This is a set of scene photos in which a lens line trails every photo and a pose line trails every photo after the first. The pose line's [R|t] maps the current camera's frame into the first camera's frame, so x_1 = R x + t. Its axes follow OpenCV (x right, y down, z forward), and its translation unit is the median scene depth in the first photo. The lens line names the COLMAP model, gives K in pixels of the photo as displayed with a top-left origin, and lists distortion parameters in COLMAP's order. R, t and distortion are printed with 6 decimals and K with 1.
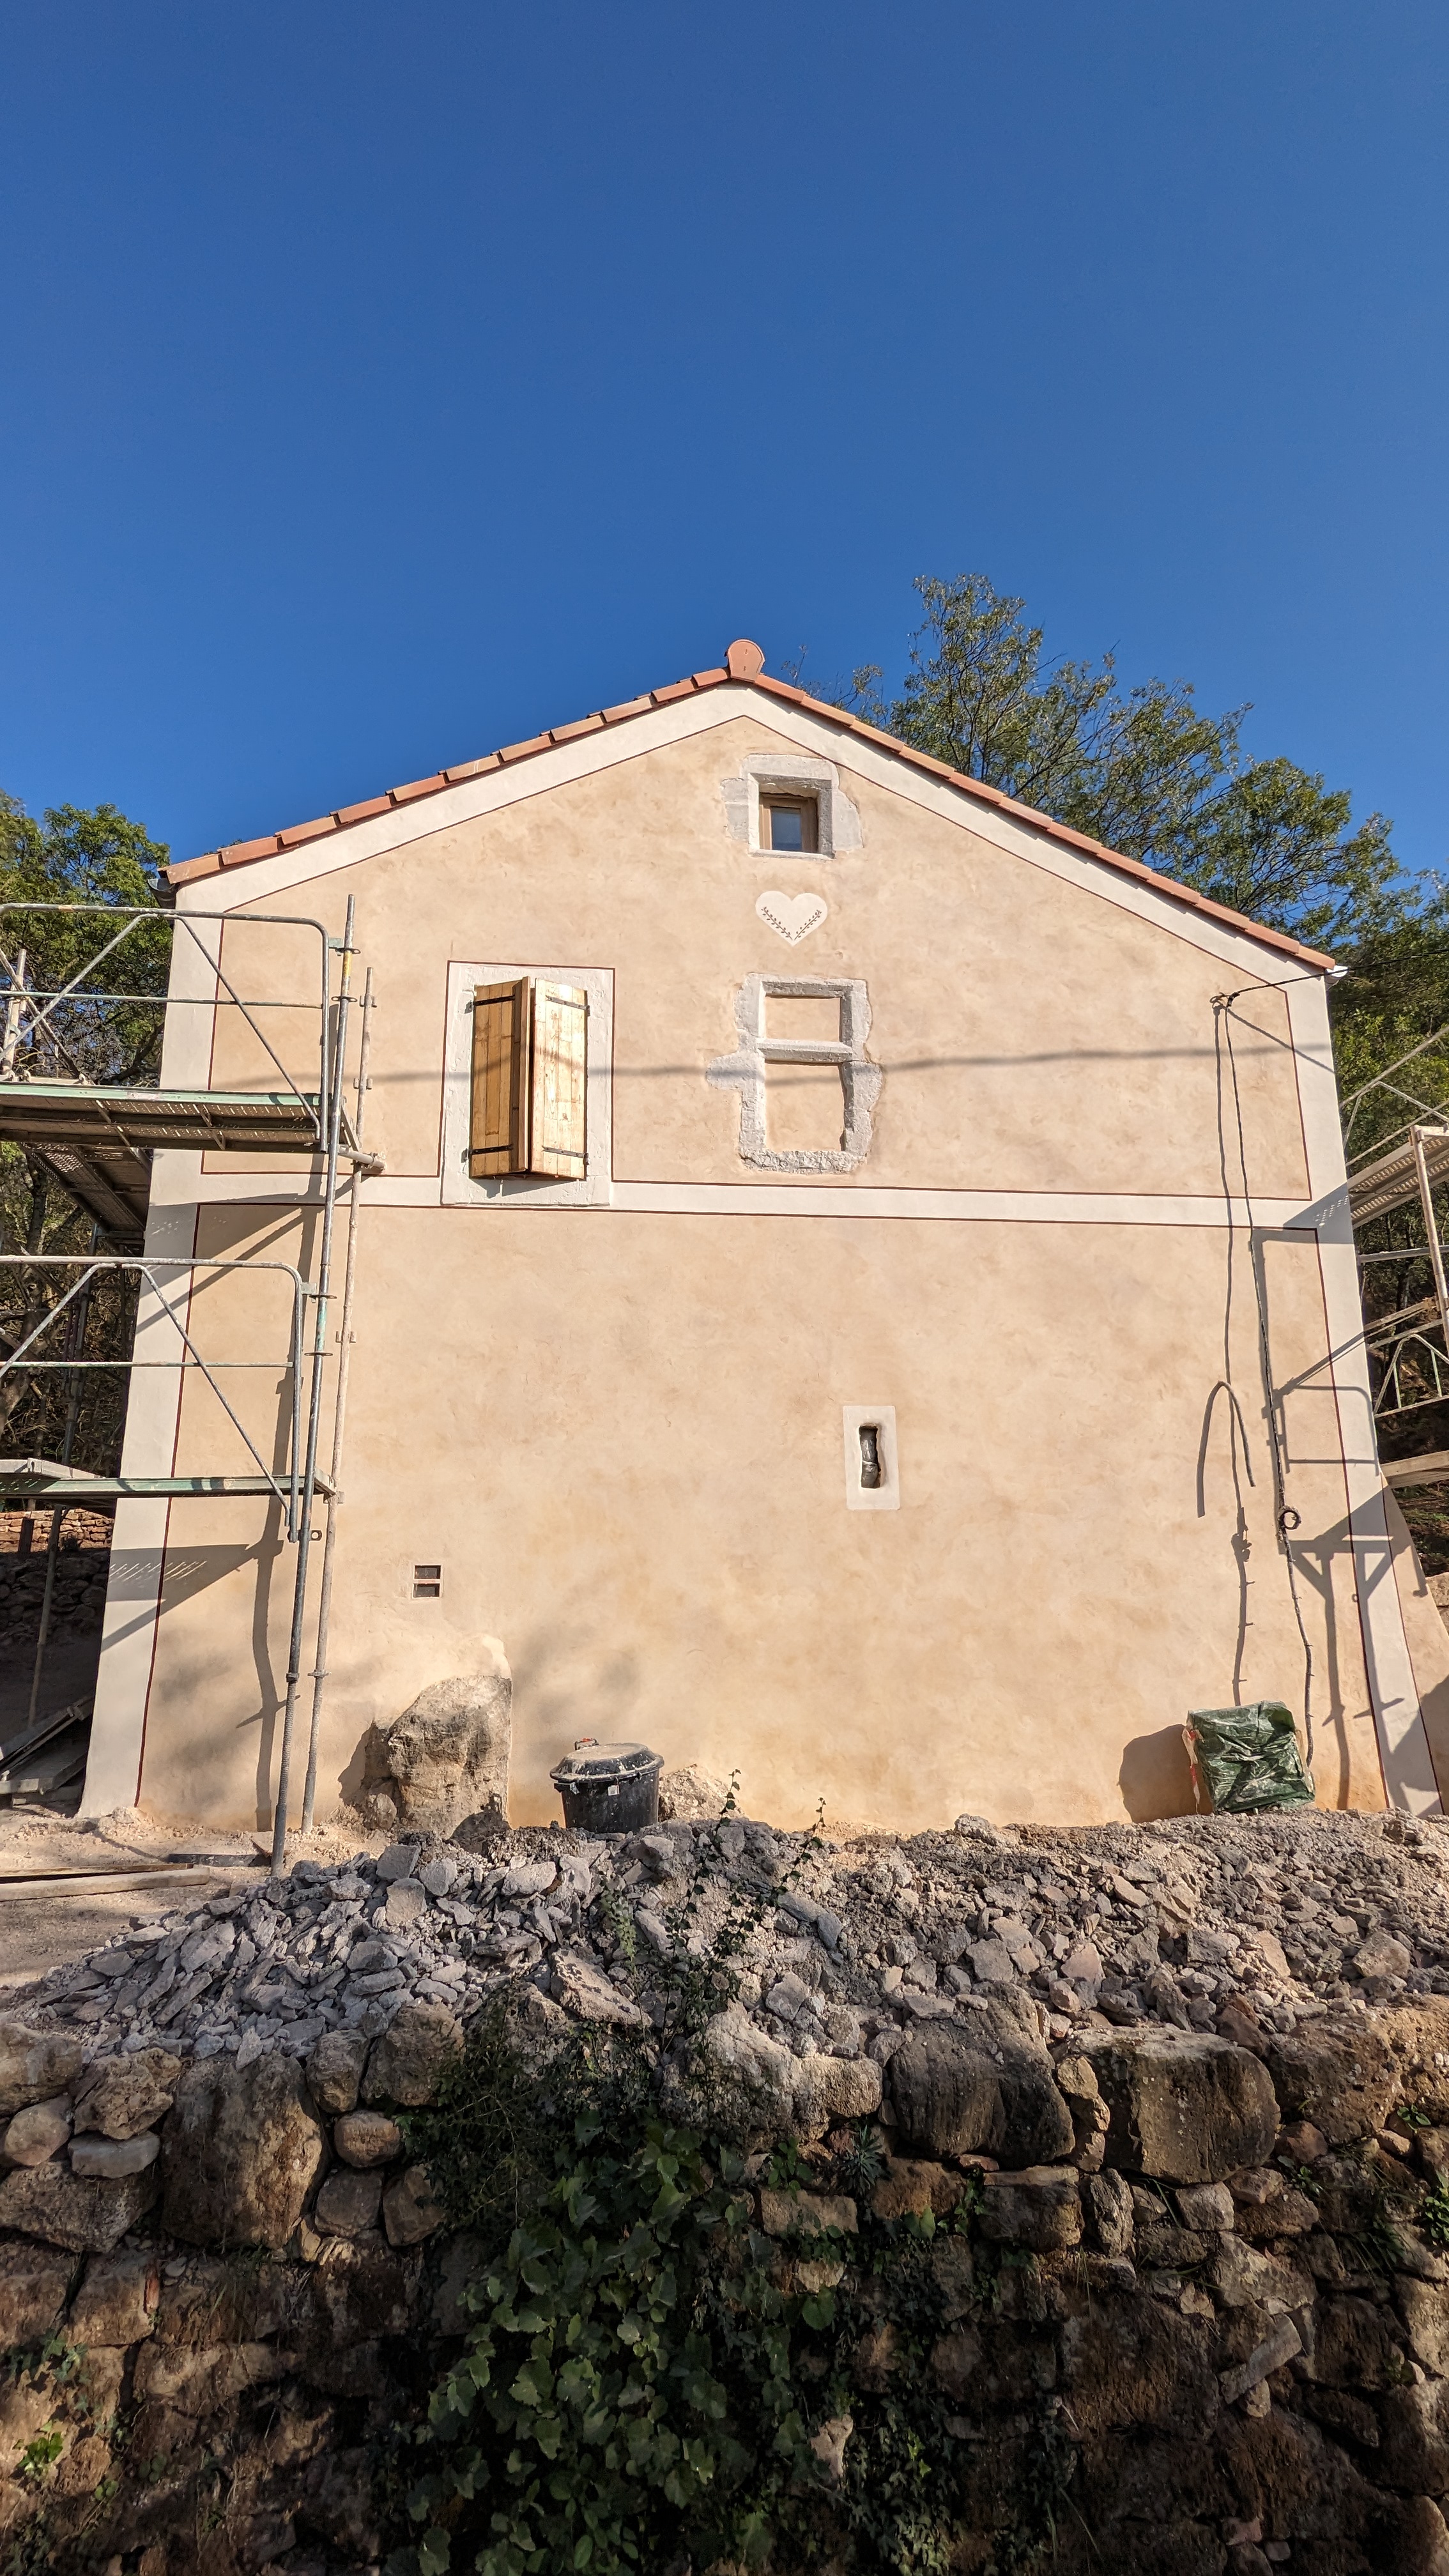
lens RADIAL K [[1216.9, 0, 724.5], [0, 1216.9, 1288.0], [0, 0, 1]] dist [0.001290, -0.000157]
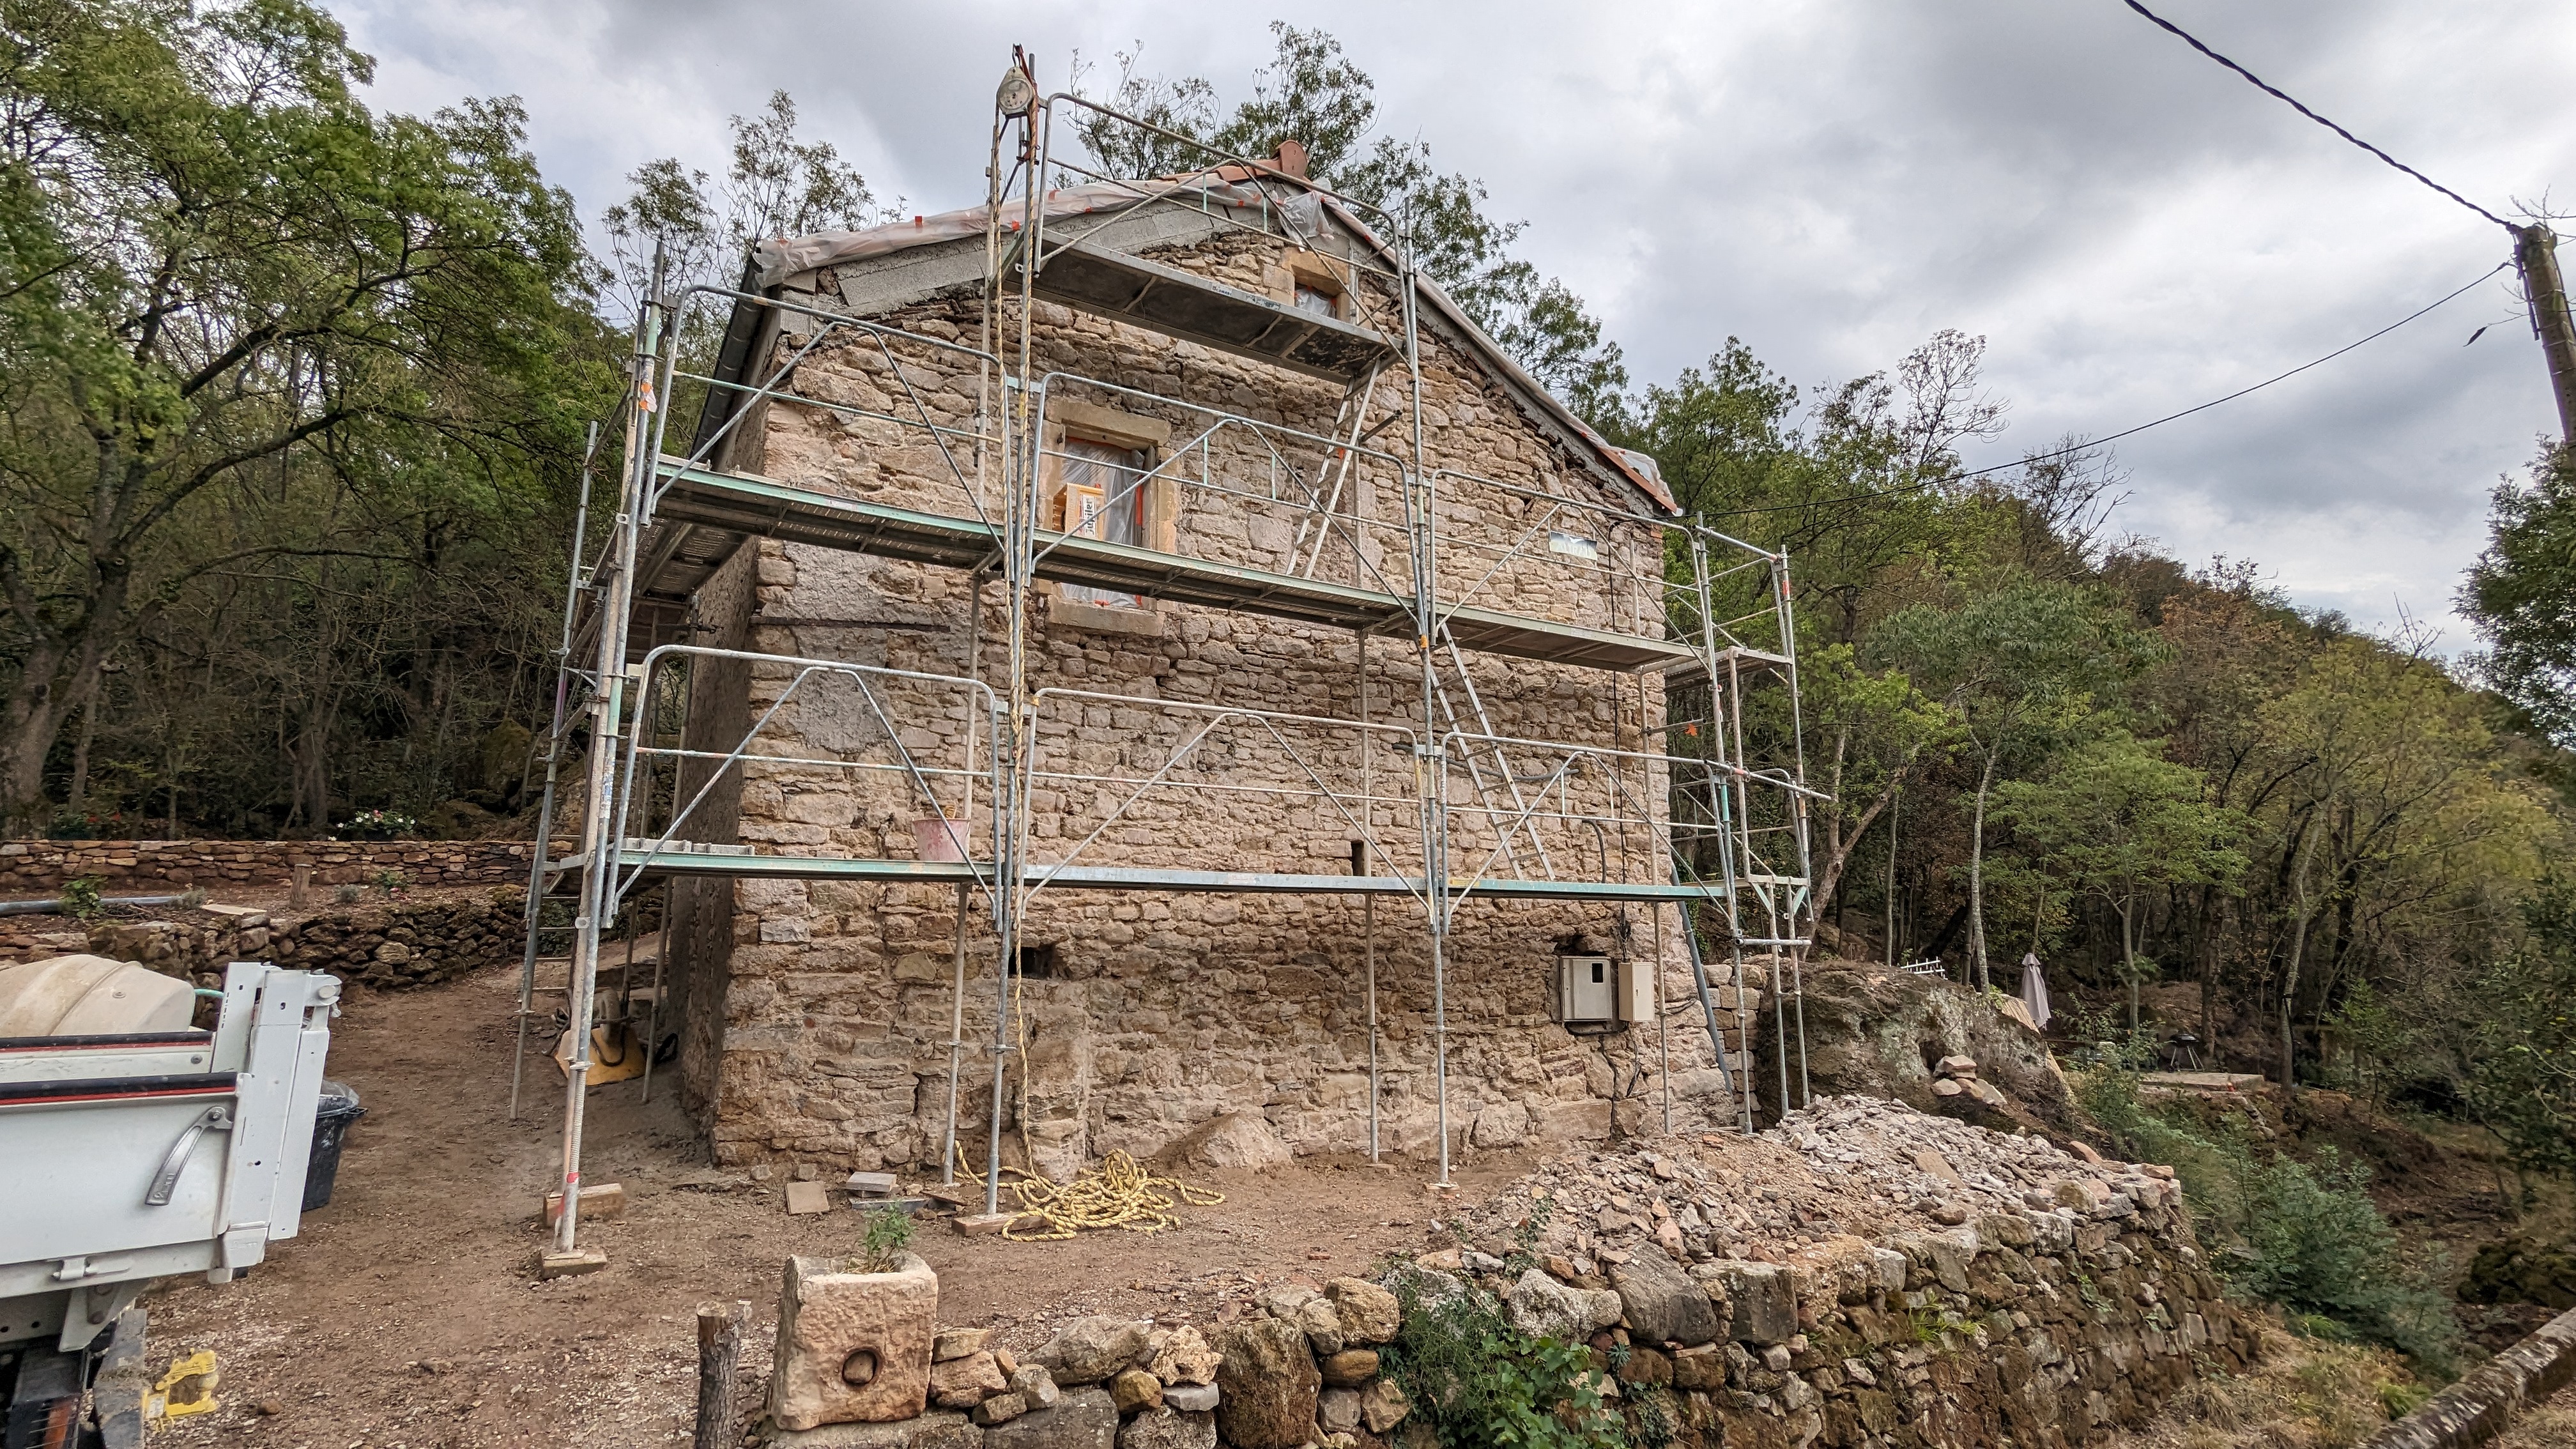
lens RADIAL K [[1216.9, 0, 1221.4], [0, 1216.9, 714.7], [0, 0, 1]] dist [0.001290, -0.000157]
pose [[0.937421, 0.077586, 0.339443, -0.407544], [-0.100290, 0.993710, 0.049833, -0.057653], [-0.333441, -0.080758, 0.939306, -0.107262]]
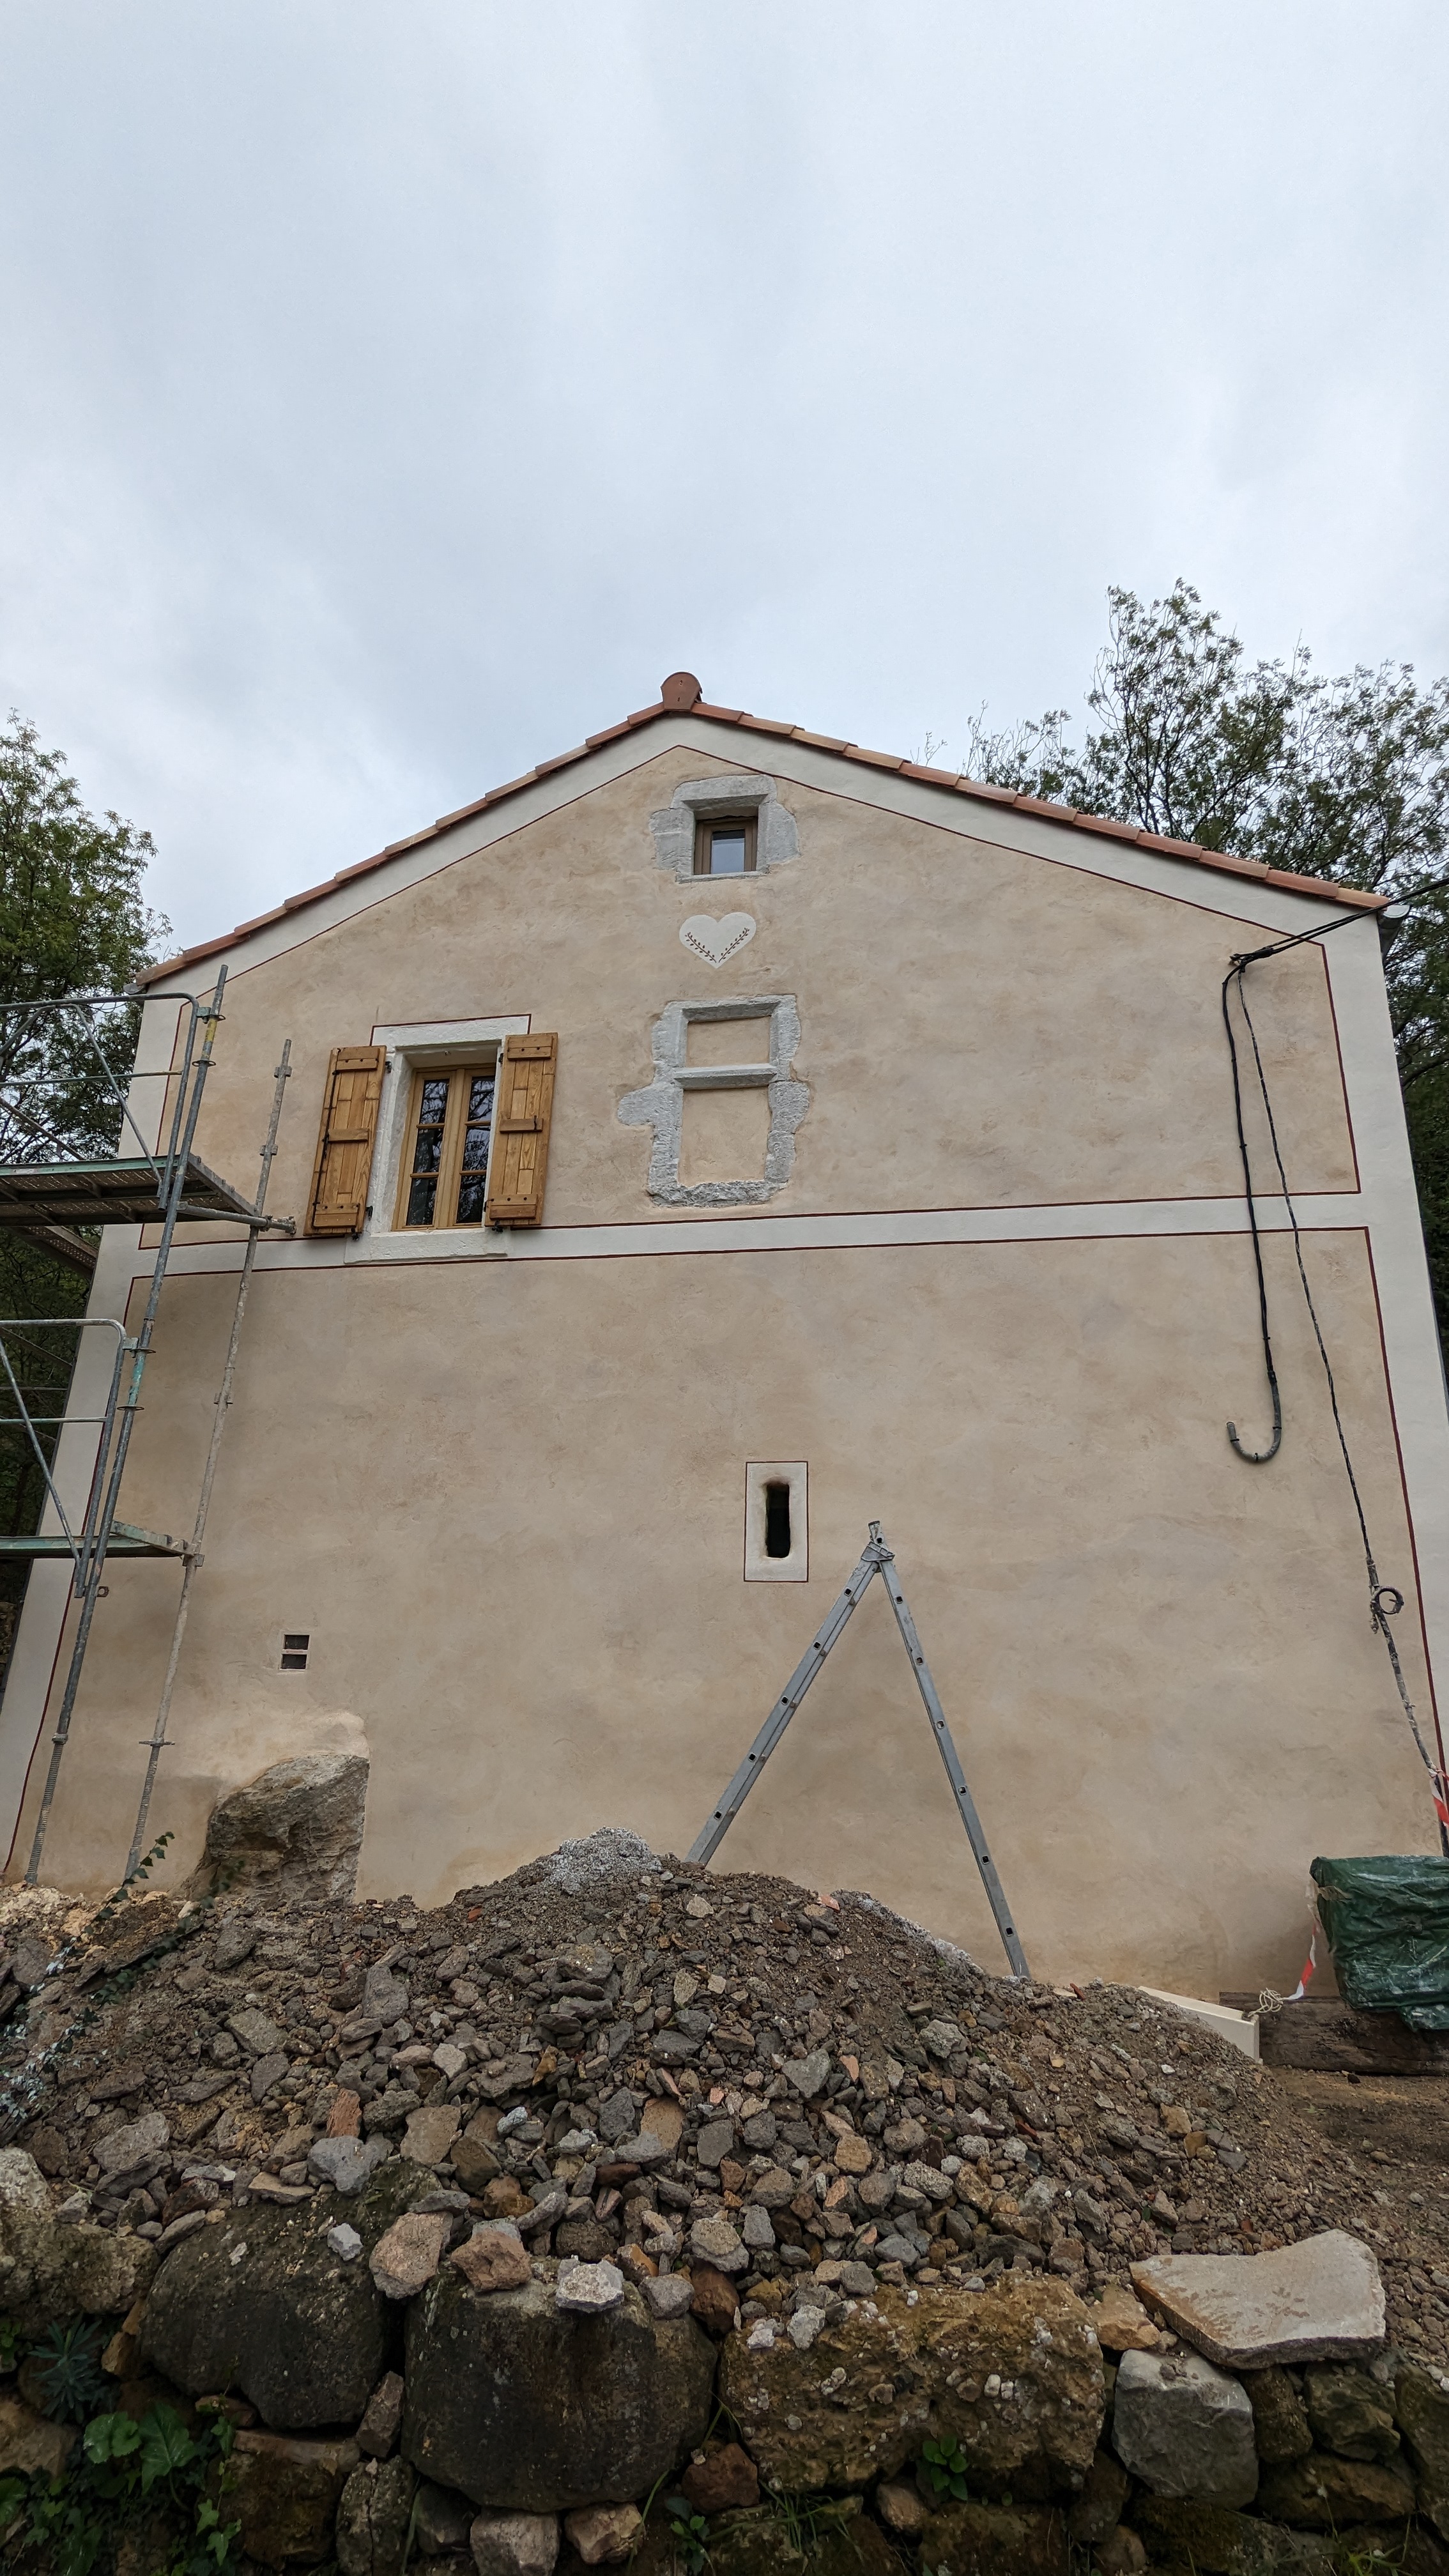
lens RADIAL K [[1216.9, 0, 724.5], [0, 1216.9, 1288.0], [0, 0, 1]] dist [0.001290, -0.000157]
pose [[0.958199, -0.061369, -0.279444, 0.313163], [0.035554, 0.994695, -0.096533, 0.052519], [0.283886, 0.082563, 0.955297, 0.137611]]
